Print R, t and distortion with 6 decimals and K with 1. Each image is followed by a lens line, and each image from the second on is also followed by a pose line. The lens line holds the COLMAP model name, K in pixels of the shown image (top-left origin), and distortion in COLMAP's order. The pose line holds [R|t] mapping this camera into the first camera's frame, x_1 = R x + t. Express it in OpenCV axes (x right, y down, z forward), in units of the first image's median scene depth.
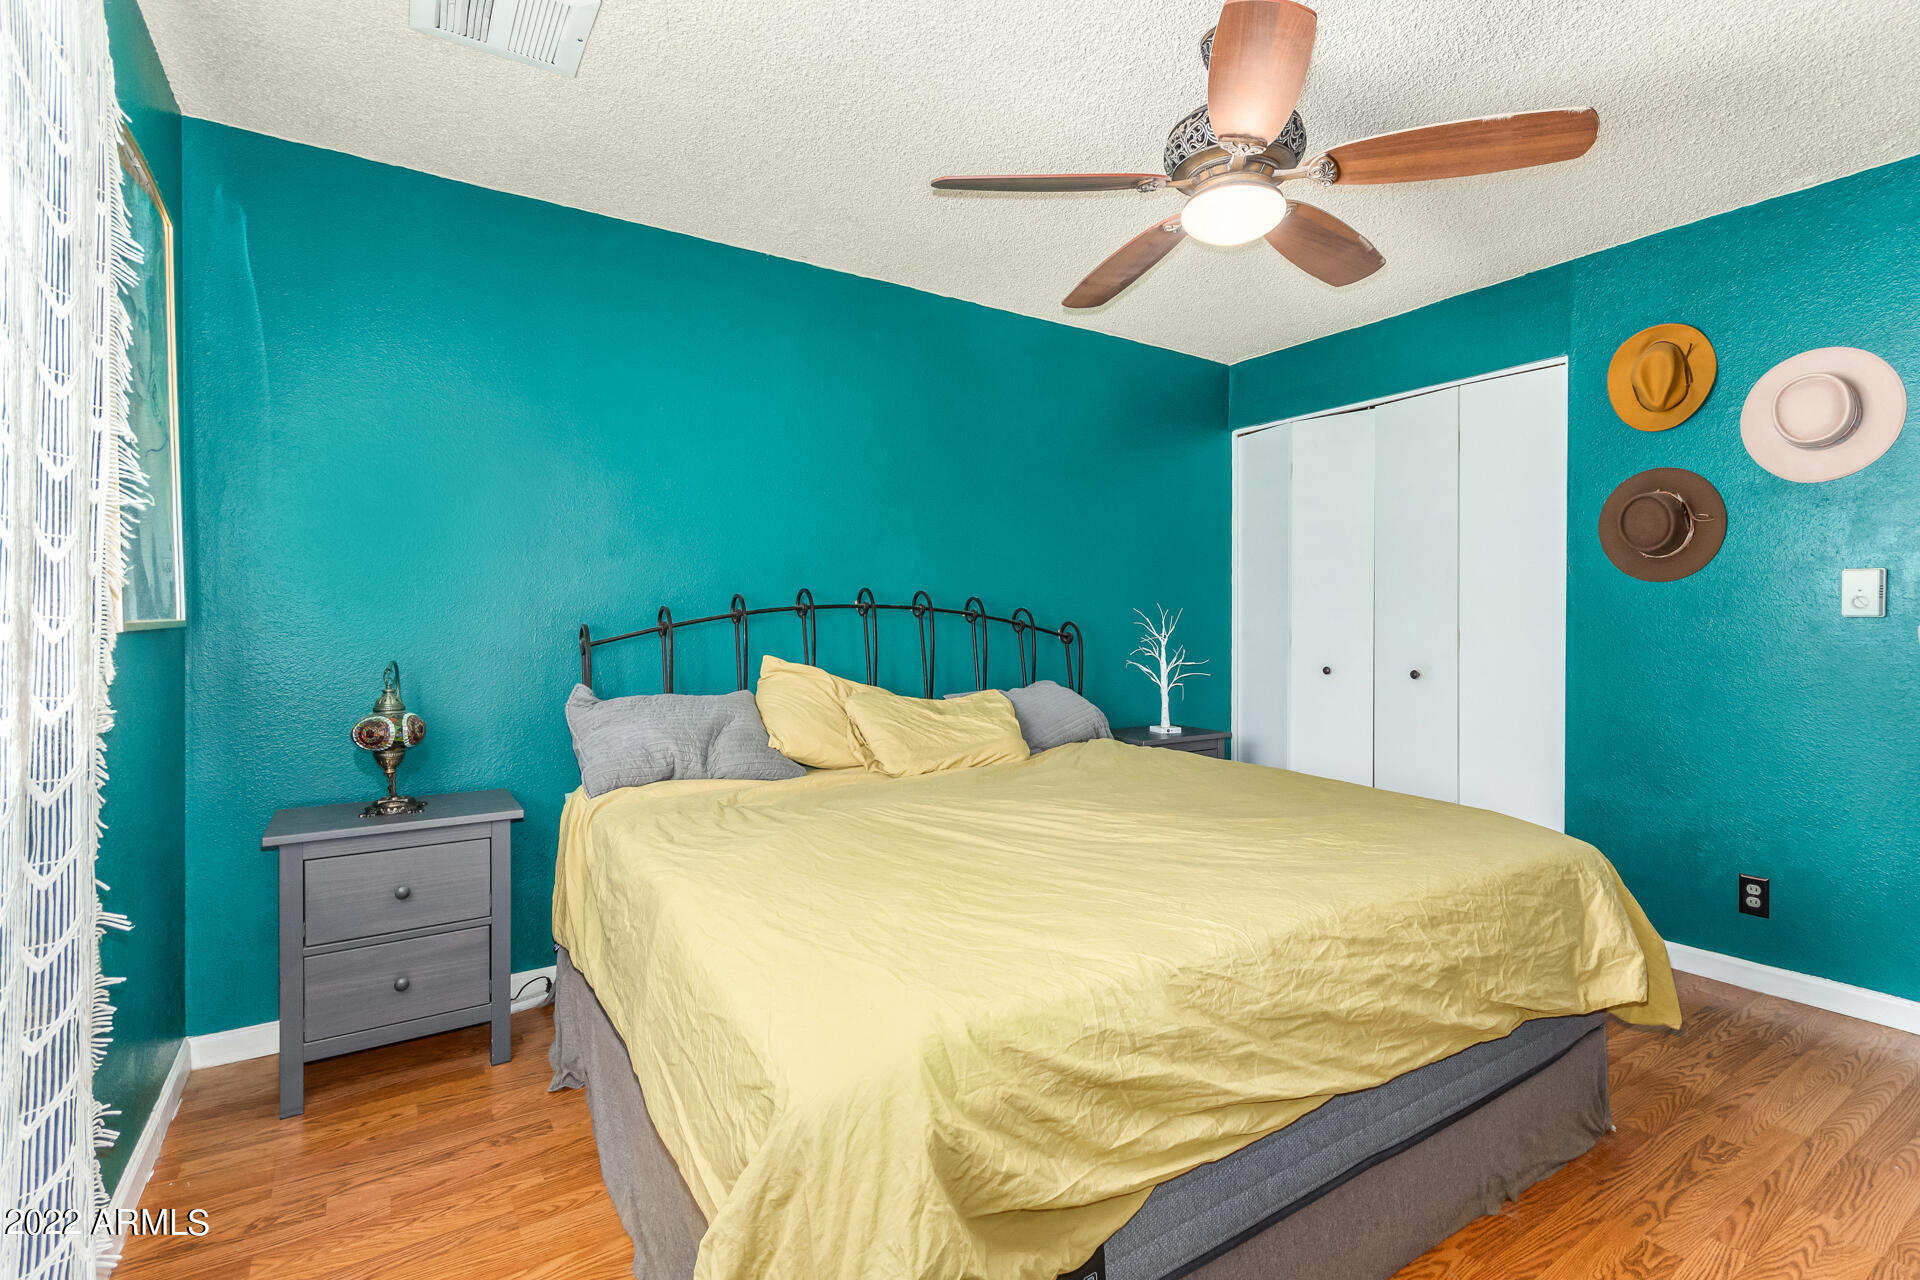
lens RADIAL K [[891.2, 0, 952.5], [0, 891.2, 623.6], [0, 0, 1]] dist [0.000631, 0.001659]
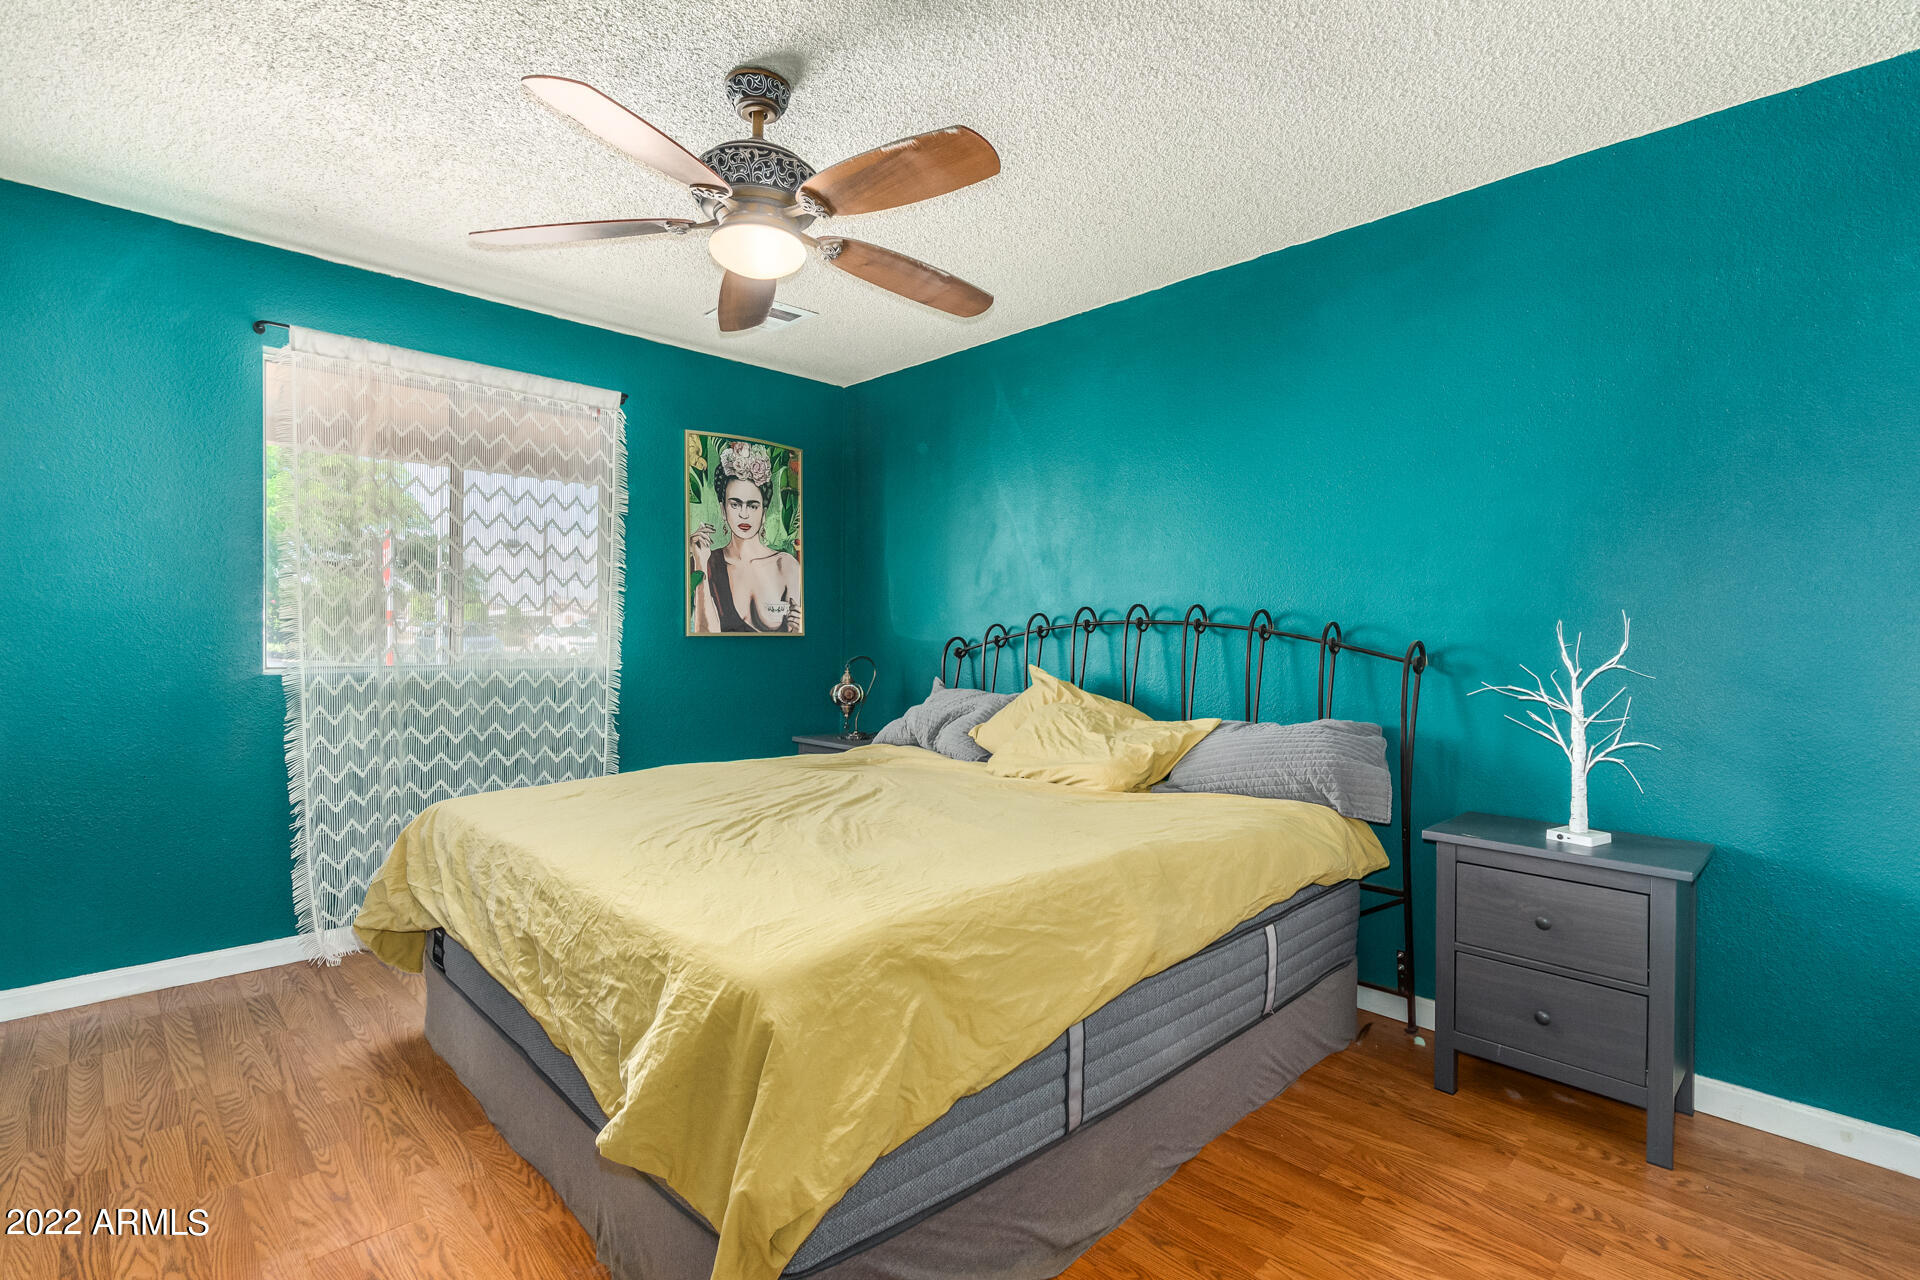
lens RADIAL K [[891.2, 0, 964.2], [0, 891.2, 642.9], [0, 0, 1]] dist [0.000631, 0.001659]
pose [[0.176746, -0.004257, -0.984247, 1.153127], [-0.002415, 0.999986, -0.004758, 0.009881], [0.984253, 0.003218, 0.176734, 0.870114]]
